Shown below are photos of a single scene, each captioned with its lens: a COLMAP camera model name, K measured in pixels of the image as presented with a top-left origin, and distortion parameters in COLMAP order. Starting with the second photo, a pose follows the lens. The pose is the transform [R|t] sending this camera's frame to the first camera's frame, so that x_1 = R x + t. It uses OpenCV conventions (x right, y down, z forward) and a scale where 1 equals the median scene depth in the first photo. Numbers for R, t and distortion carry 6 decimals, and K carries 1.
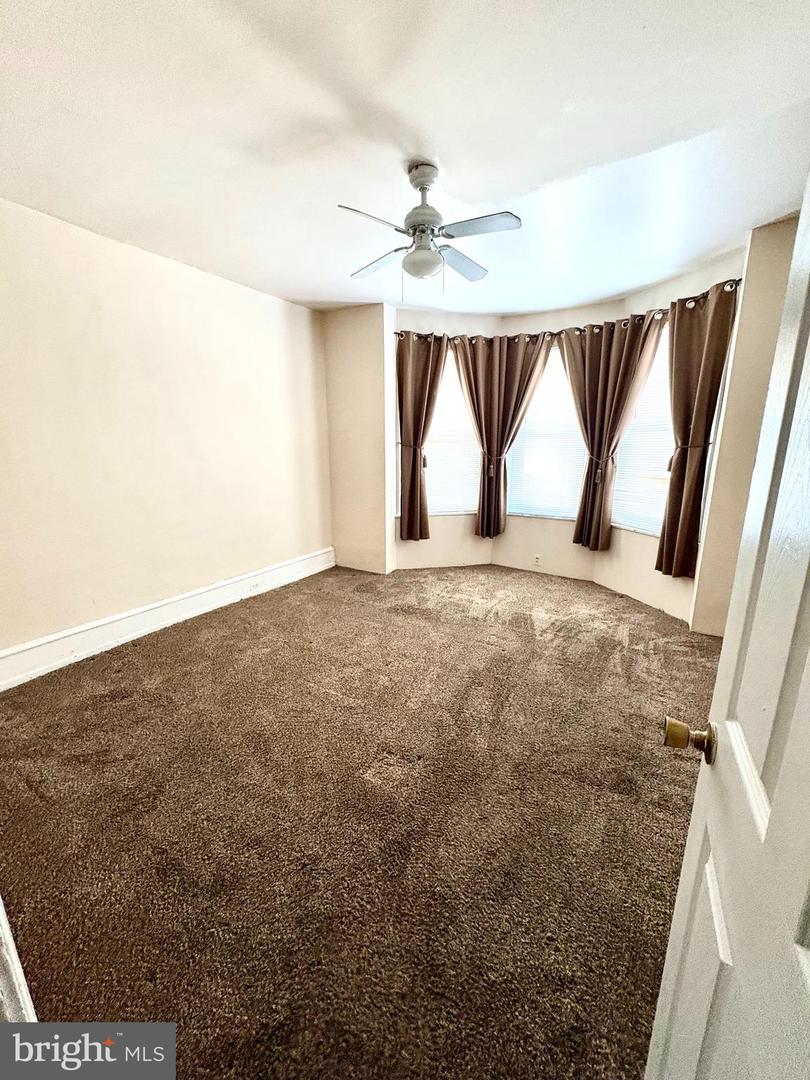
lens RADIAL K [[427.4, 0, 399.6], [0, 427.4, 539.0], [0, 0, 1]] dist [-0.001732, 0.000110]
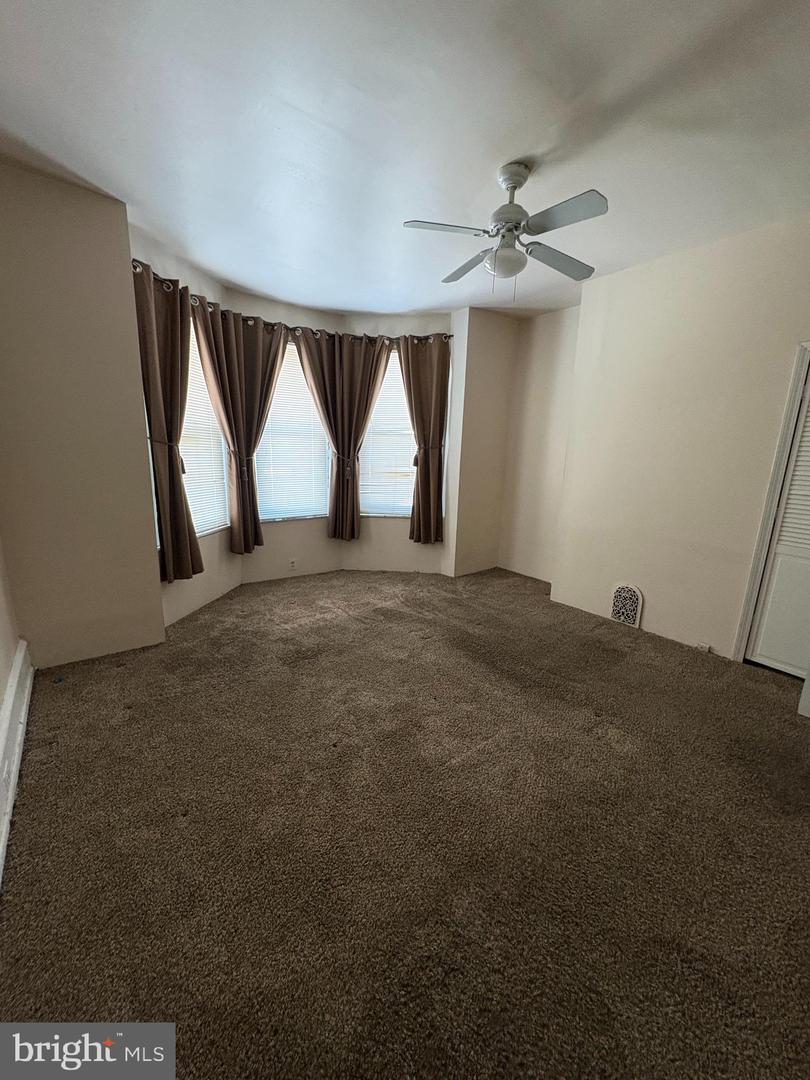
lens RADIAL K [[427.4, 0, 403.3], [0, 427.4, 541.2], [0, 0, 1]] dist [-0.001732, 0.000110]
pose [[0.362797, -0.189060, 0.912488, -0.551018], [0.183197, 0.974565, 0.129084, -0.097568], [-0.913683, 0.120334, 0.388205, 0.484390]]
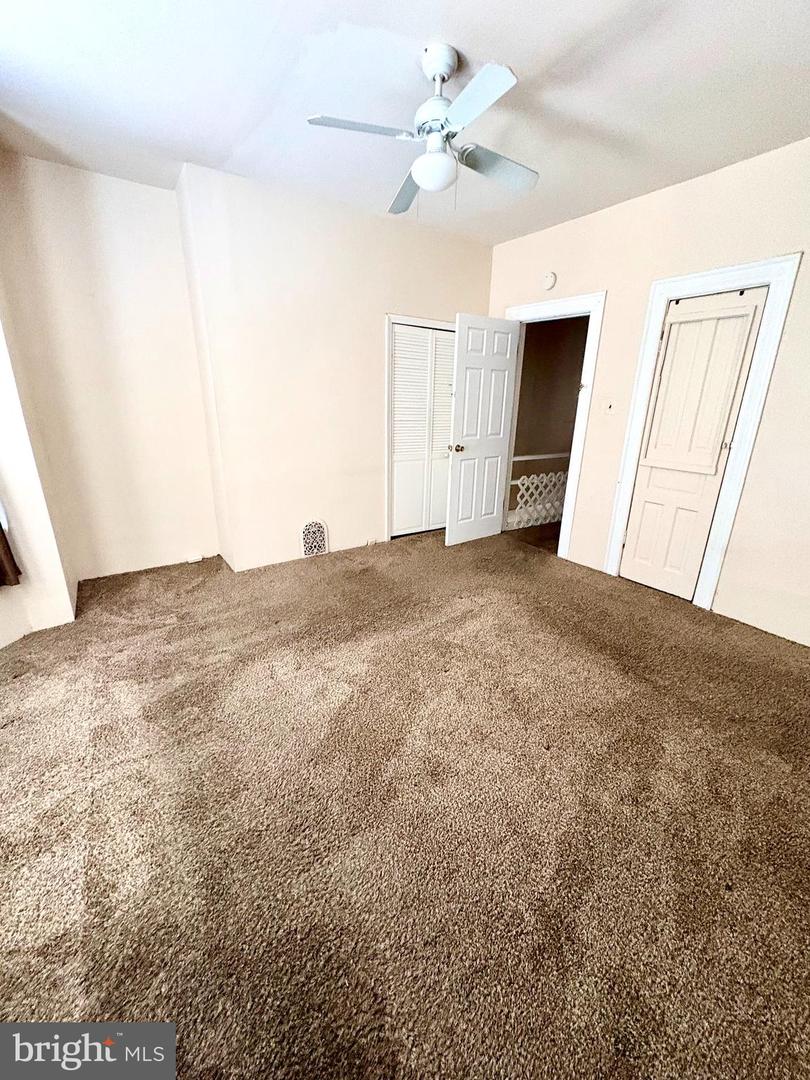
lens RADIAL K [[427.4, 0, 408.5], [0, 427.4, 539.9], [0, 0, 1]] dist [-0.001732, 0.000110]
pose [[-0.914646, -0.129451, 0.382970, -0.166280], [0.084778, 0.864855, 0.494812, -0.224699], [-0.395267, 0.485045, -0.780061, 1.088052]]
